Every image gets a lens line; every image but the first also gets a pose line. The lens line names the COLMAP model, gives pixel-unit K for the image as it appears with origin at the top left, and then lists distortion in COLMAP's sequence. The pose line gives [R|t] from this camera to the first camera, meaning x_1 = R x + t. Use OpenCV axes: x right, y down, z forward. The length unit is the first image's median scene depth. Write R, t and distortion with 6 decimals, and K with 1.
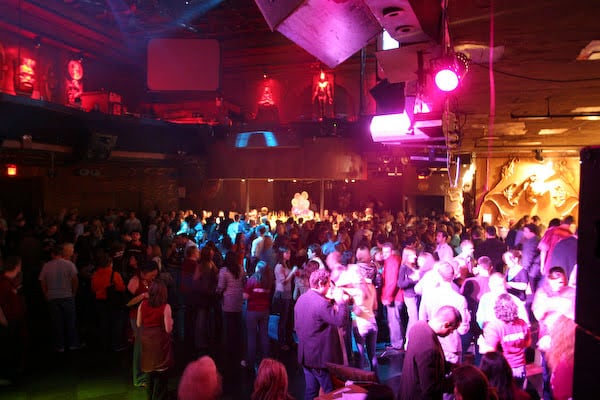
lens RADIAL K [[460.8, 0, 300.3], [0, 460.8, 198.9], [0, 0, 1]] dist [-0.067391, 0.023377]
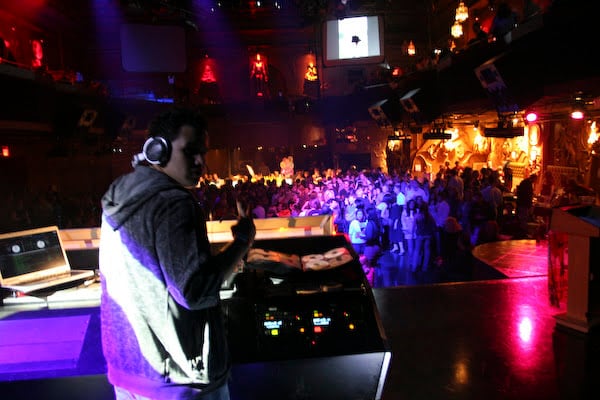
lens RADIAL K [[460.8, 0, 300.0], [0, 460.8, 198.1], [0, 0, 1]] dist [-0.067391, 0.023377]
pose [[0.931848, -0.085172, 0.352712, -0.388516], [0.054172, 0.993822, 0.096868, -0.020503], [-0.358783, -0.071159, 0.930705, -0.211295]]
